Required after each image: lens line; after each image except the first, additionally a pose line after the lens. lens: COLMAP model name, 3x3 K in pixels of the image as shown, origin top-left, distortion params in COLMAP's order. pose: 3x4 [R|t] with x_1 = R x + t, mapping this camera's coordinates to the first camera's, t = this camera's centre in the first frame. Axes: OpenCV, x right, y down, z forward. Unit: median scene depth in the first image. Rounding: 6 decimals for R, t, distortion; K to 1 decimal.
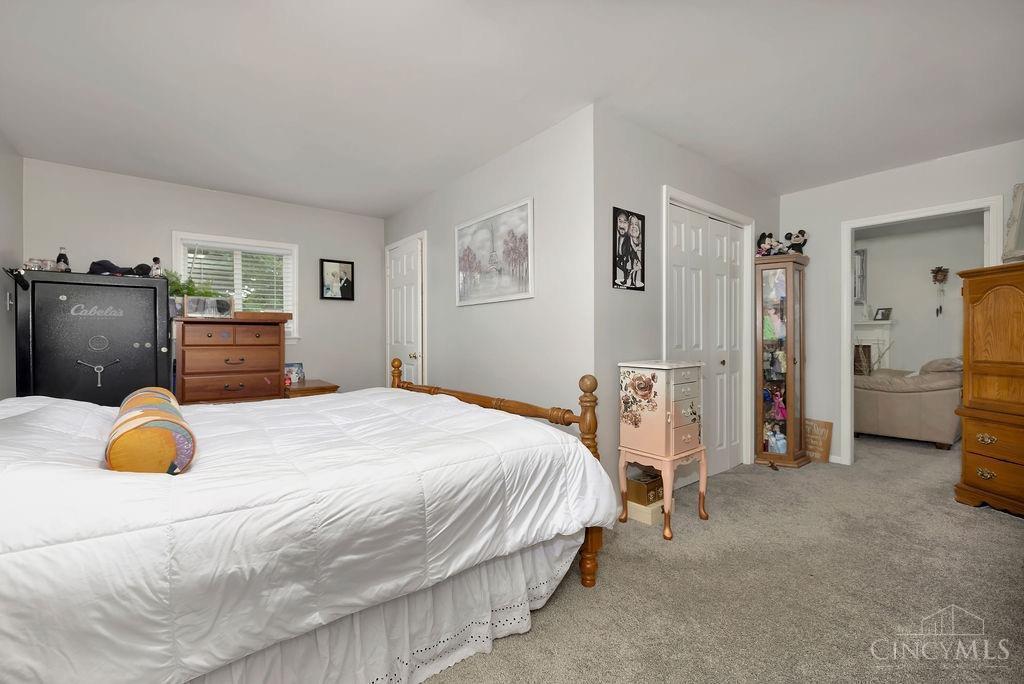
lens RADIAL K [[439.6, 0, 510.3], [0, 439.6, 351.6], [0, 0, 1]] dist [0.001191, 0.000253]
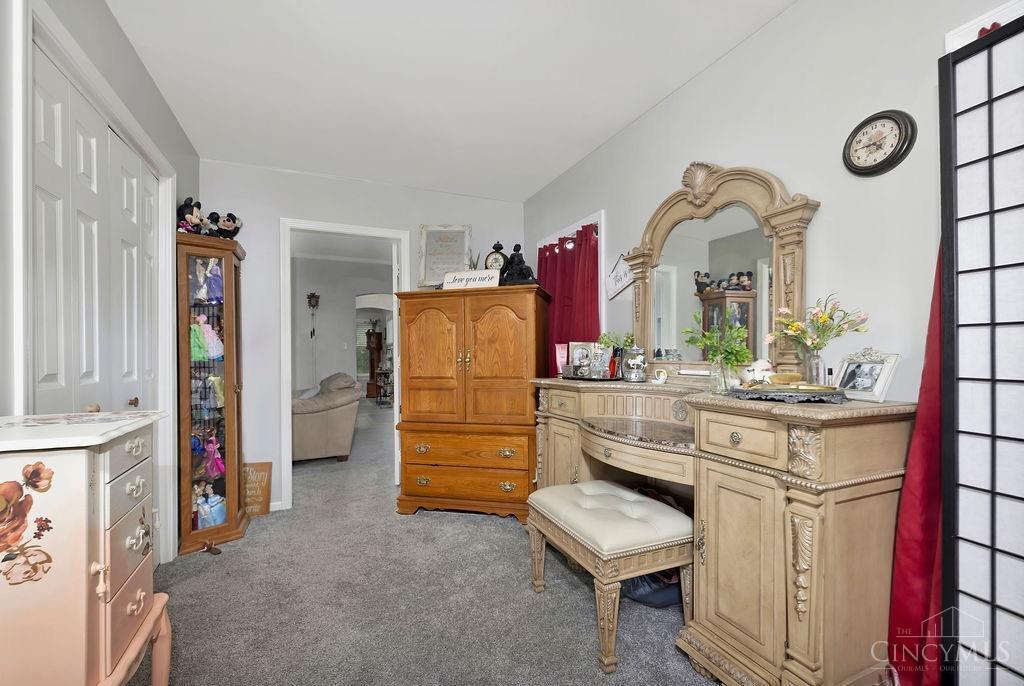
lens RADIAL K [[439.6, 0, 510.3], [0, 439.6, 352.6], [0, 0, 1]] dist [0.001191, 0.000253]
pose [[0.259831, 0.004766, 0.965642, 0.065667], [0.041305, 0.999018, -0.016045, -0.008609], [-0.964770, 0.044055, 0.259379, 0.367352]]
